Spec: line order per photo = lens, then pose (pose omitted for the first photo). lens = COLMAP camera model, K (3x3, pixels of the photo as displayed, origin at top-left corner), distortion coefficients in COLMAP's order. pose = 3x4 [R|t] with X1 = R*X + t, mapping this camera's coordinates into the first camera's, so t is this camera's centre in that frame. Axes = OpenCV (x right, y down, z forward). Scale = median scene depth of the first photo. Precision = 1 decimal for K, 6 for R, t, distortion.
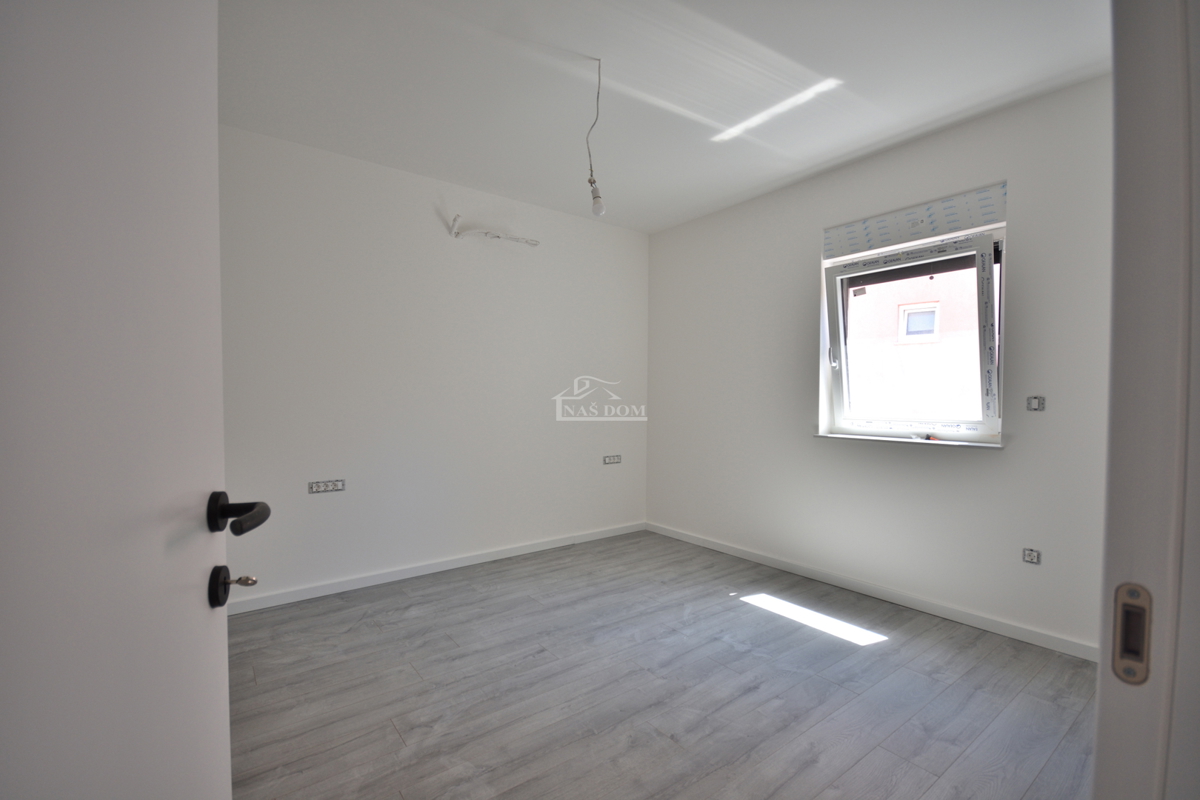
lens RADIAL K [[523.6, 0, 605.5], [0, 523.6, 409.8], [0, 0, 1]] dist [0.012886, -0.011881]
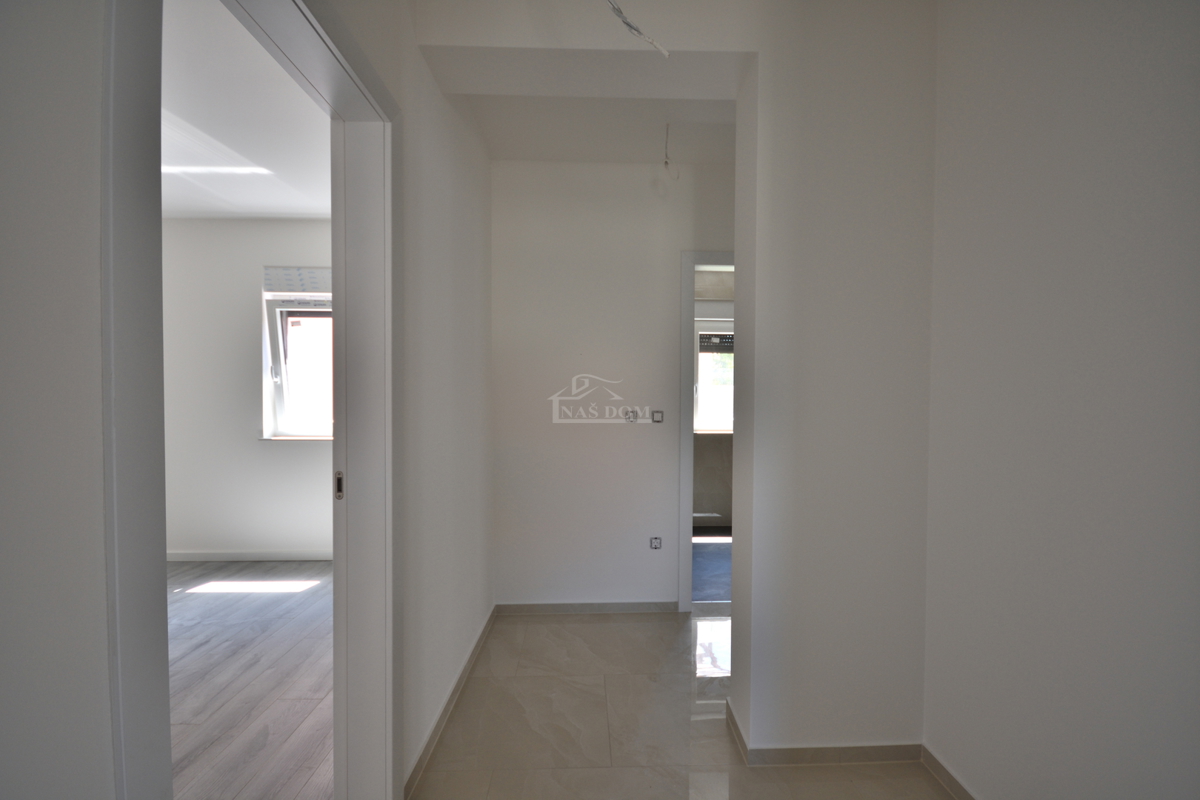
lens RADIAL K [[523.6, 0, 605.5], [0, 523.6, 409.8], [0, 0, 1]] dist [0.012886, -0.011881]
pose [[0.584344, -0.017698, 0.811313, -0.111654], [0.017656, 0.999803, 0.009094, -0.014674], [-0.811314, 0.009010, 0.584541, -0.344870]]
